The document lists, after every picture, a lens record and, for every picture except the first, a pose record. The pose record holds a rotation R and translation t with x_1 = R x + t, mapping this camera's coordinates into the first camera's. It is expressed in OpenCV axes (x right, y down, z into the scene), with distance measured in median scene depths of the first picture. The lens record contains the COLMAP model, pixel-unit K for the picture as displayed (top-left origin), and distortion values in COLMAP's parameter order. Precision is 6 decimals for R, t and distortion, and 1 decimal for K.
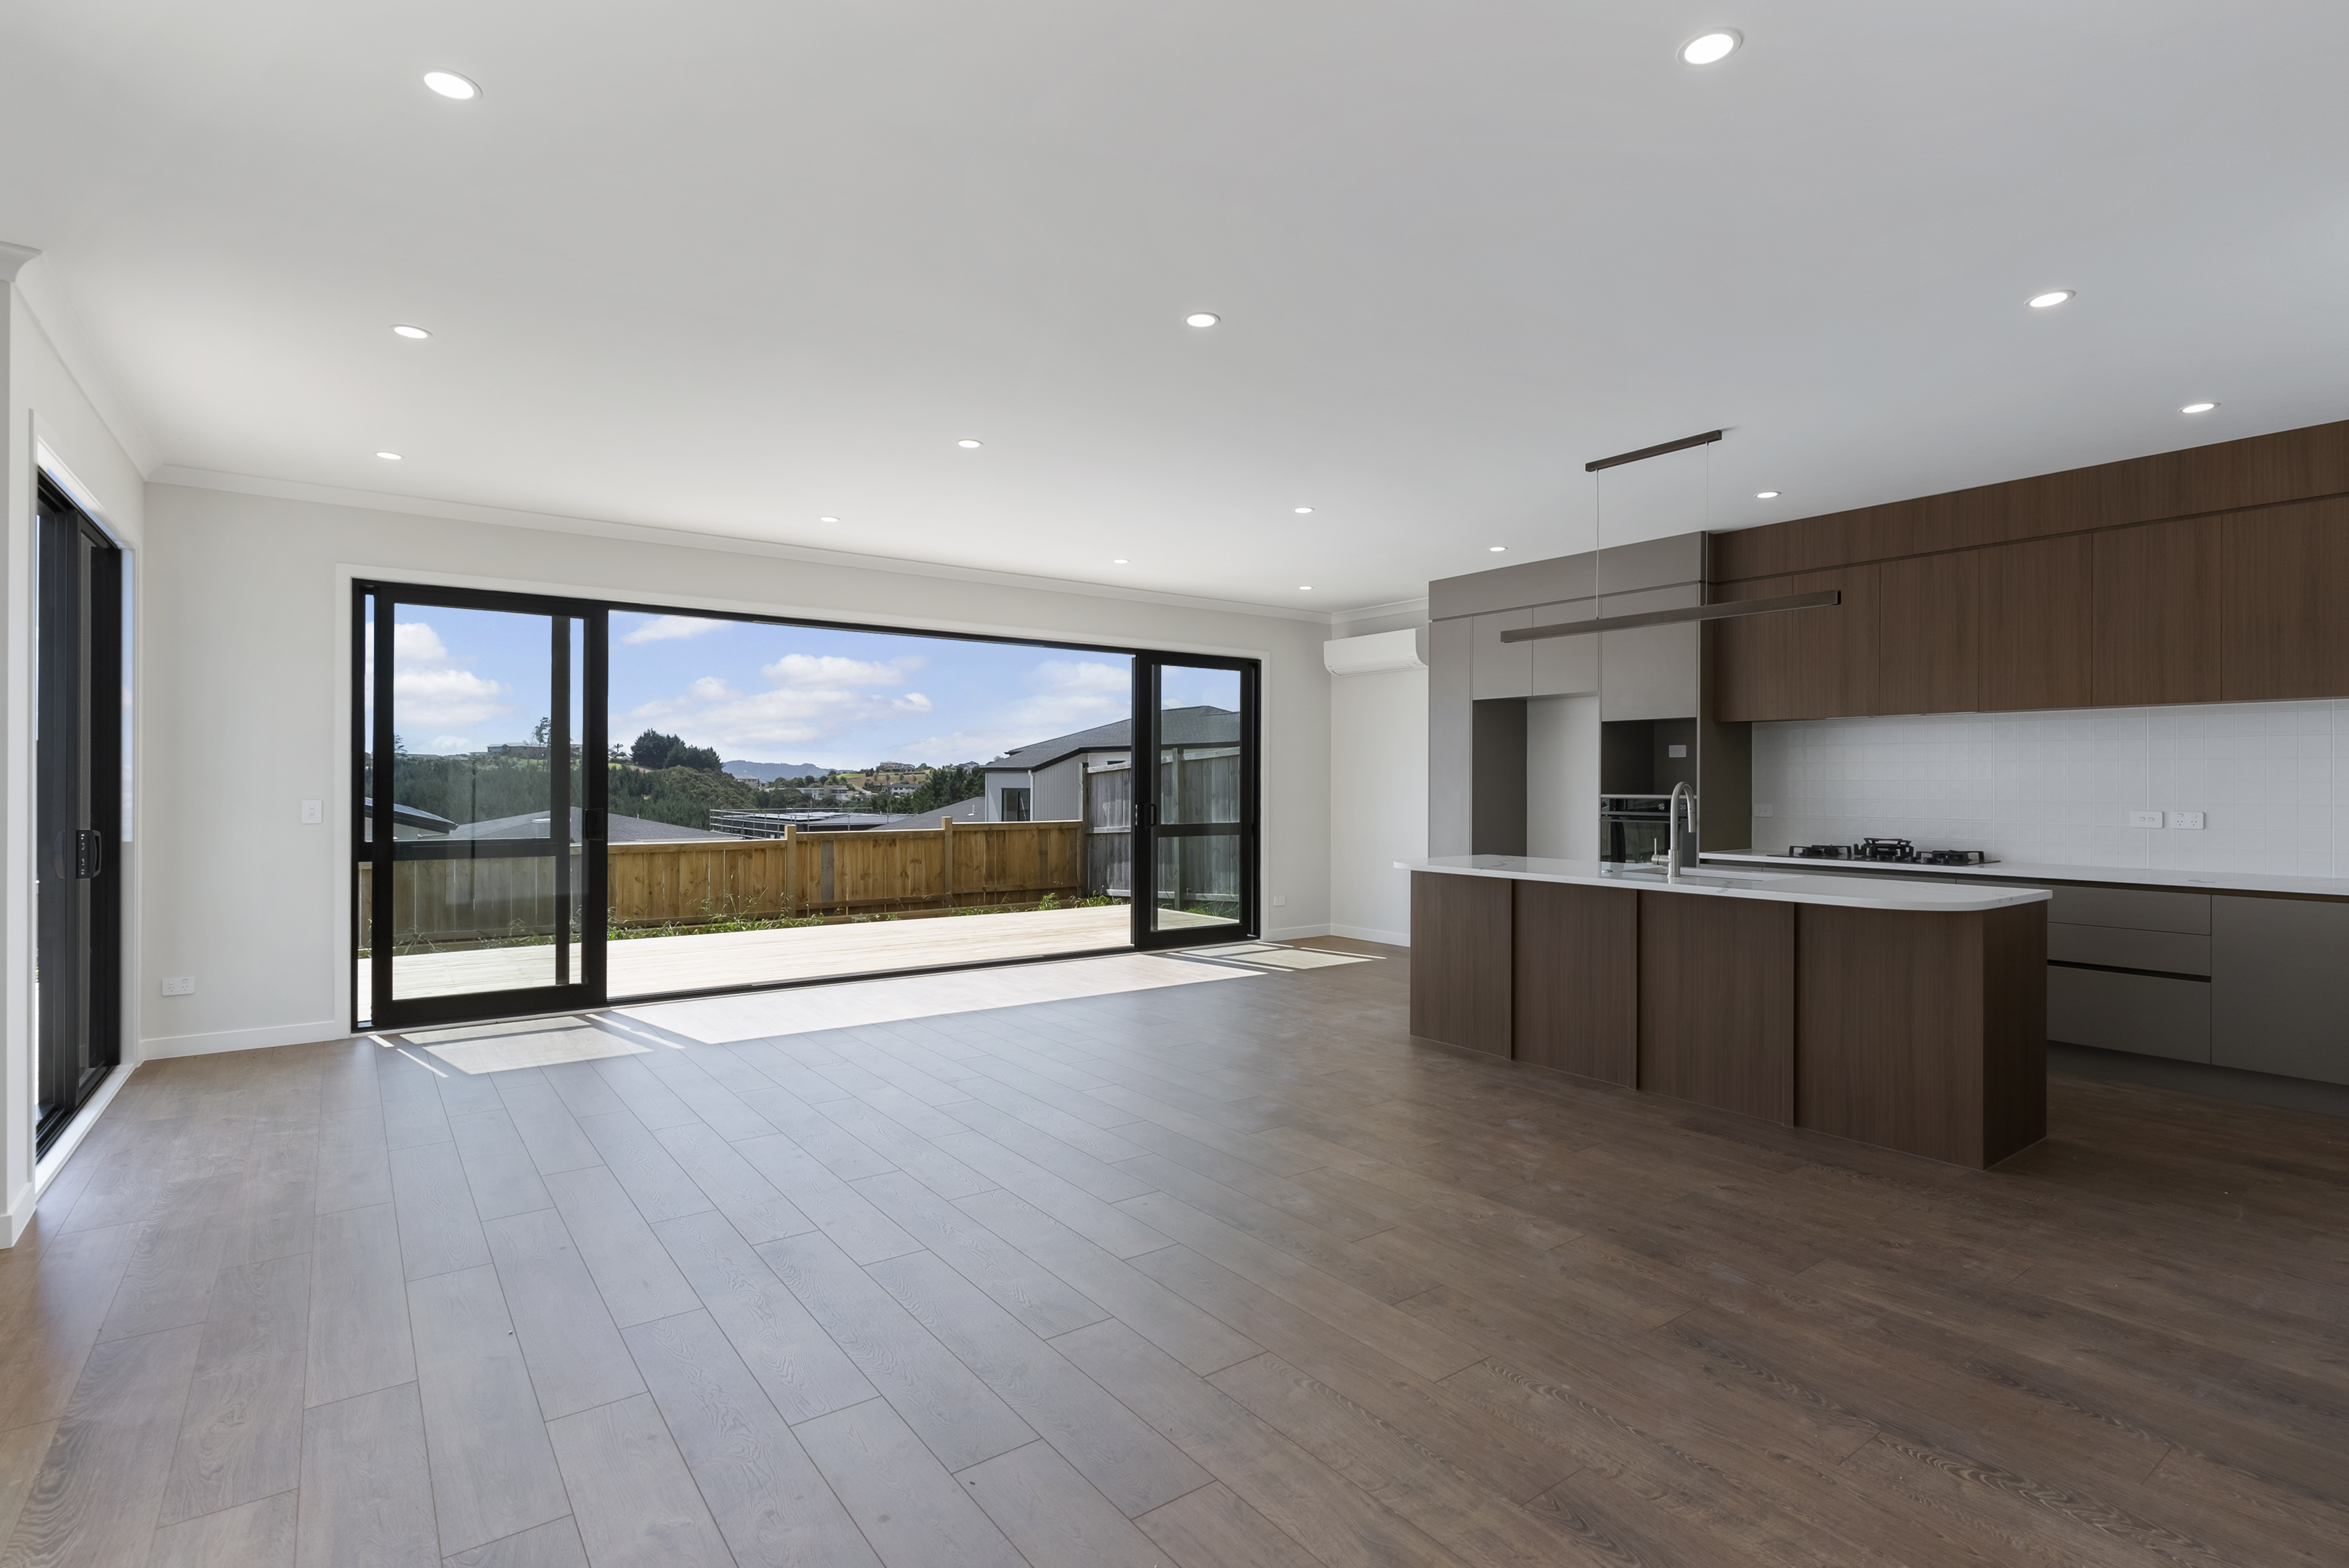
lens RADIAL K [[1125.6, 0, 1174.5], [0, 1125.6, 784.0], [0, 0, 1]] dist [0.001593, -0.000018]
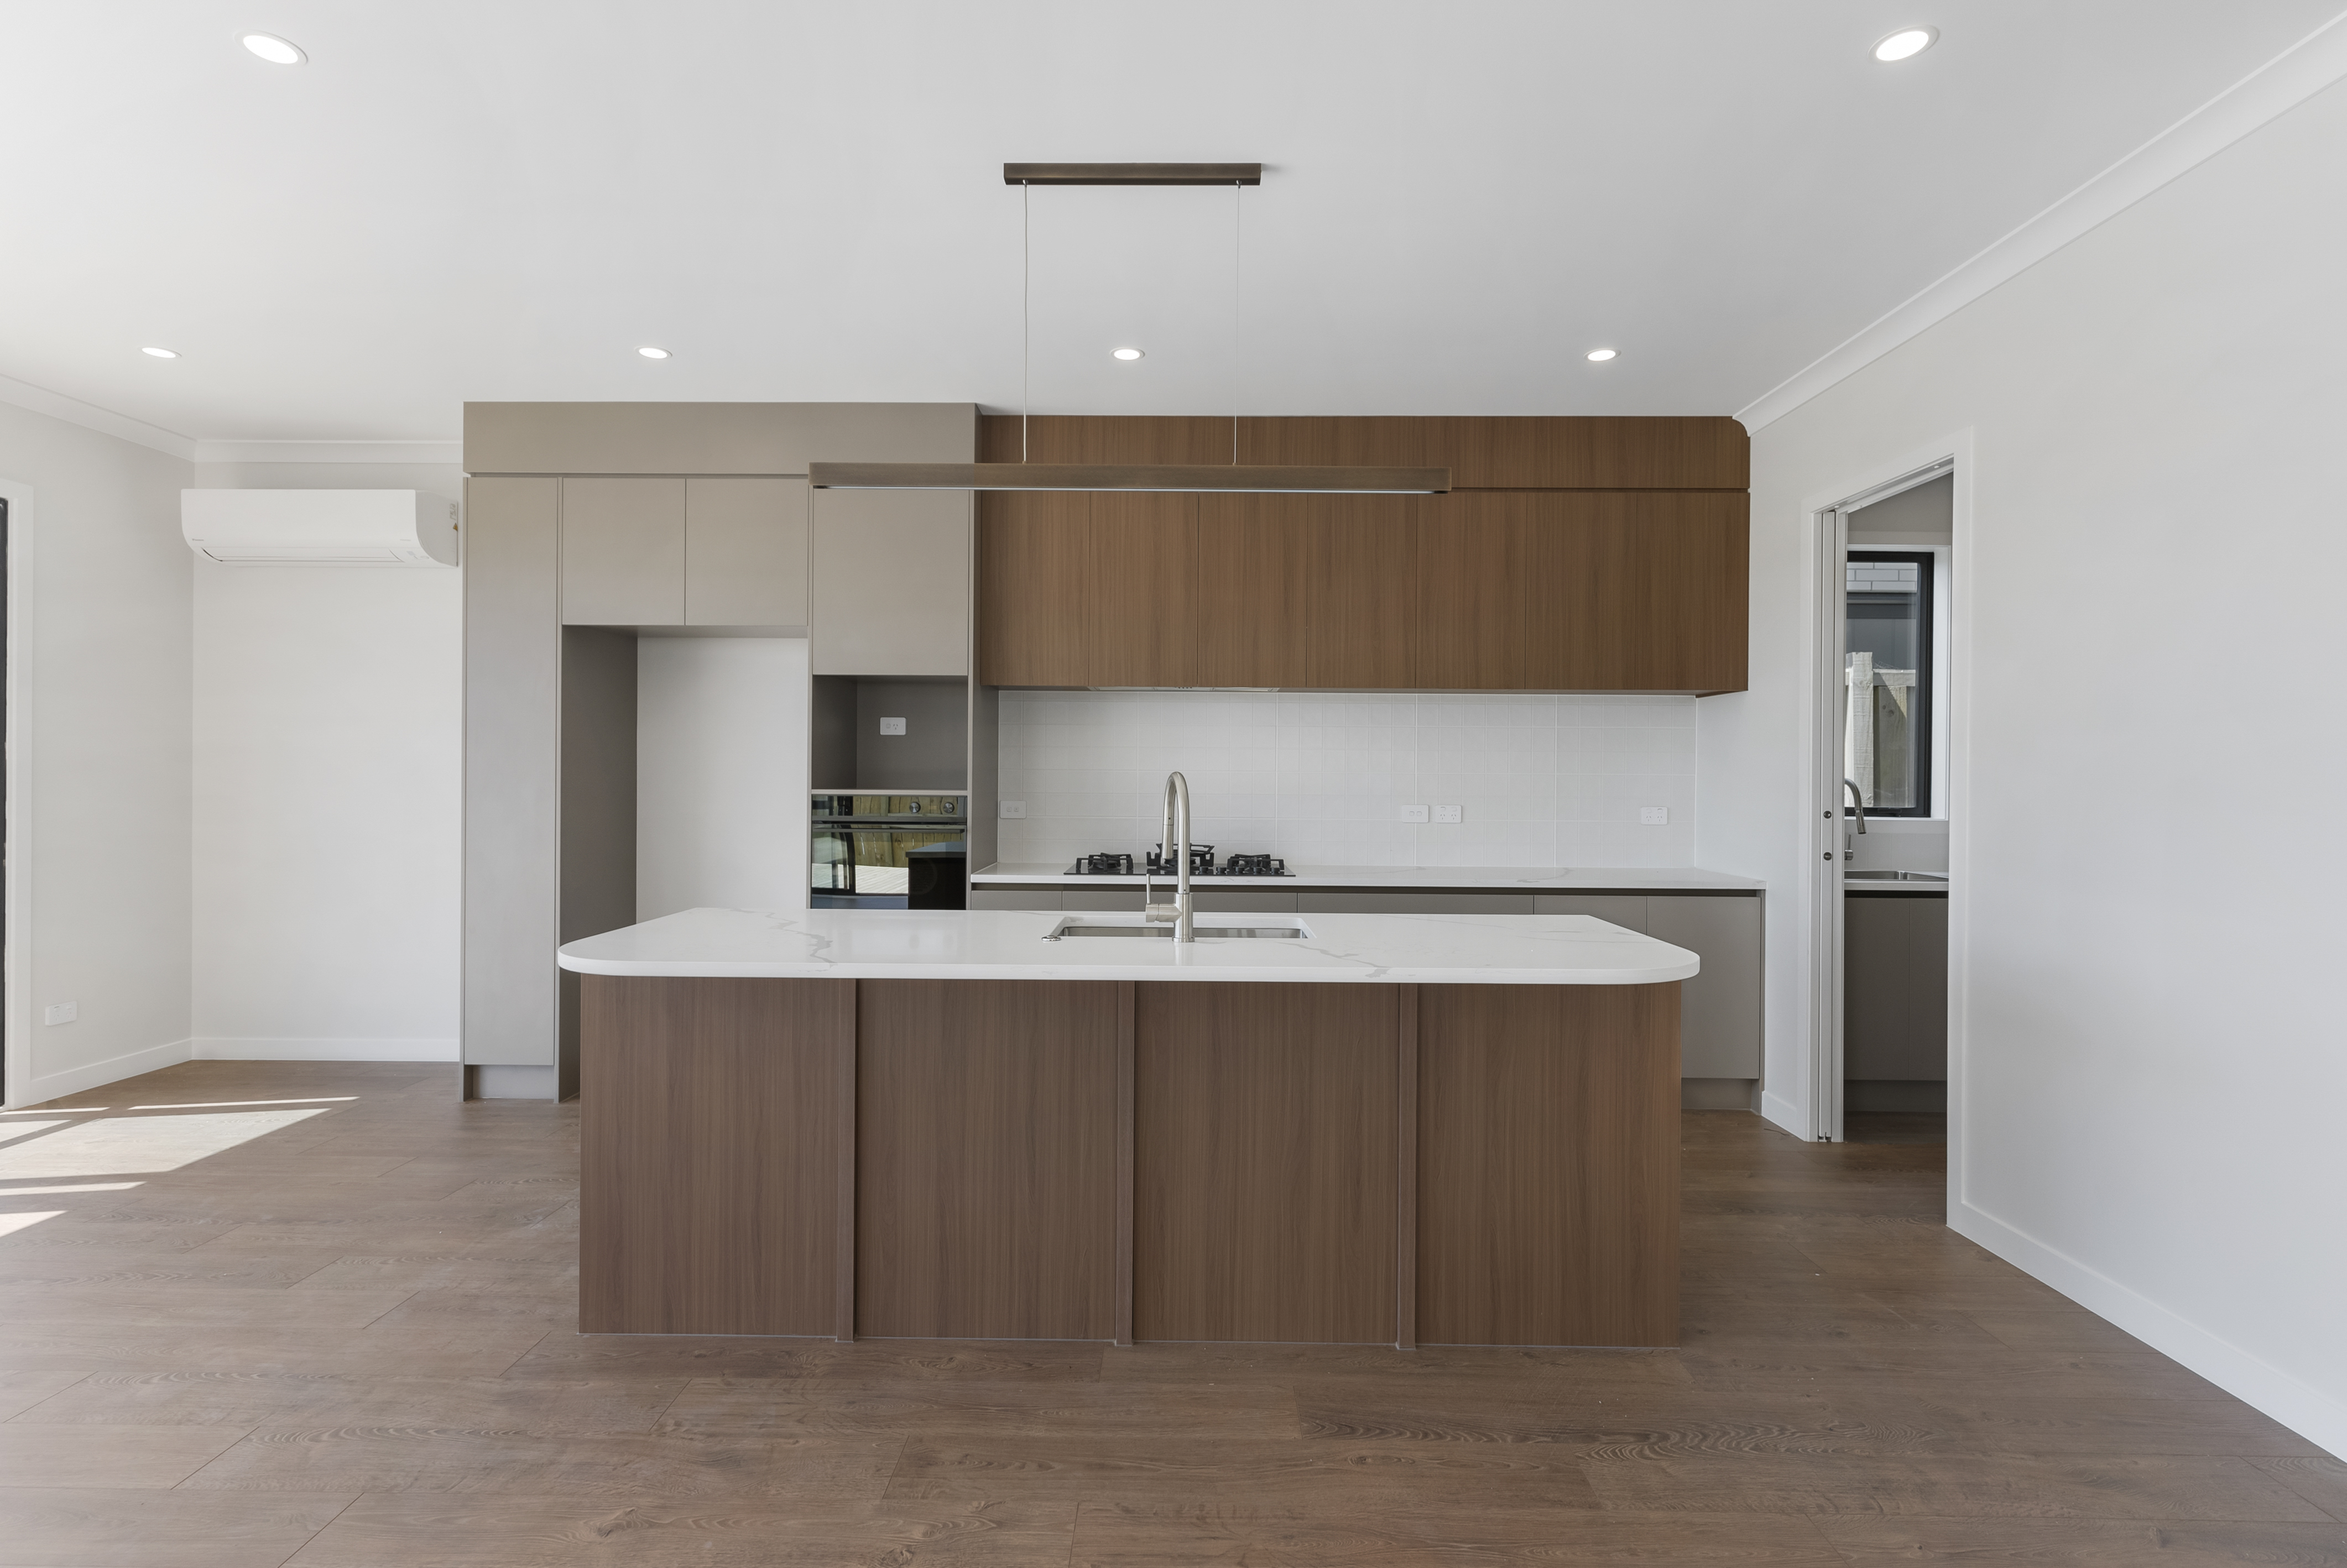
lens RADIAL K [[1124.5, 0, 1173.5], [0, 1124.5, 784.0], [0, 0, 1]] dist [0.001593, -0.000018]
pose [[0.603786, -0.003761, 0.797138, -0.002890], [-0.005269, 0.999948, 0.008710, -0.000392], [-0.797129, -0.009459, 0.603735, 0.444006]]
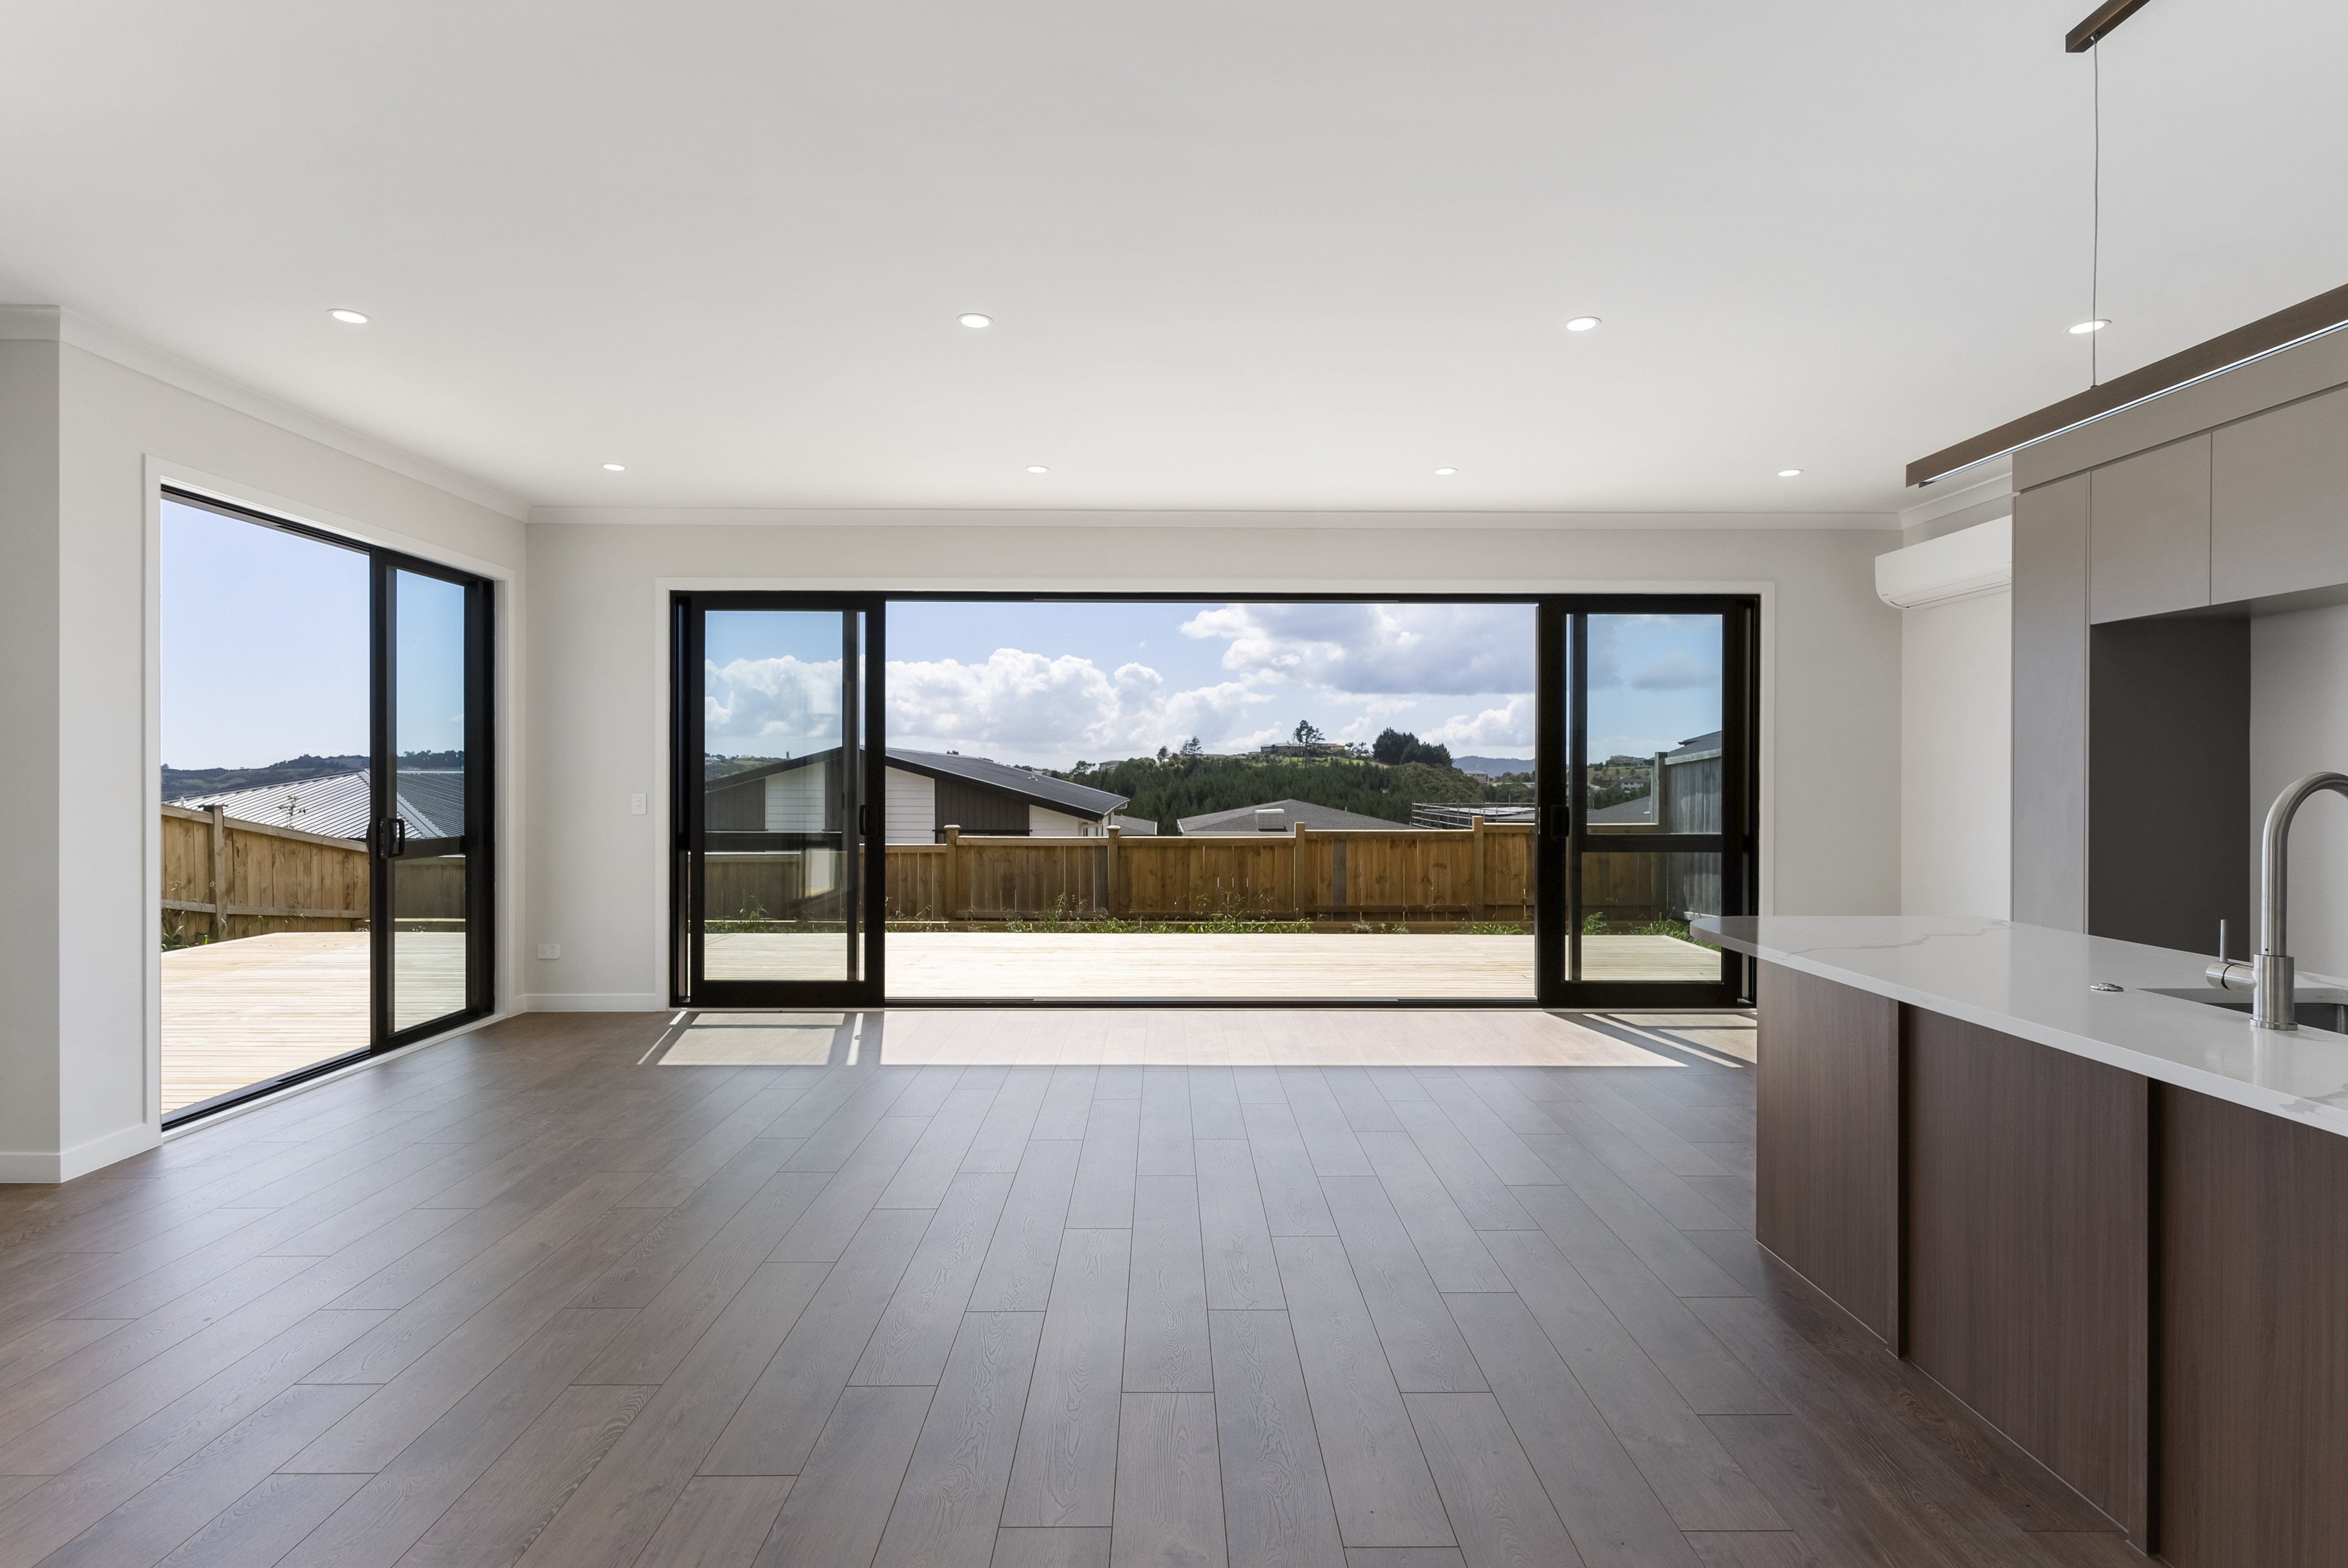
lens RADIAL K [[1125.2, 0, 1174.0], [0, 1125.2, 784.0], [0, 0, 1]] dist [0.001593, -0.000018]
pose [[0.809939, 0.002363, -0.586509, 0.247831], [0.000408, 0.999989, 0.004593, 0.000149], [0.586514, -0.003960, 0.809930, 0.321859]]
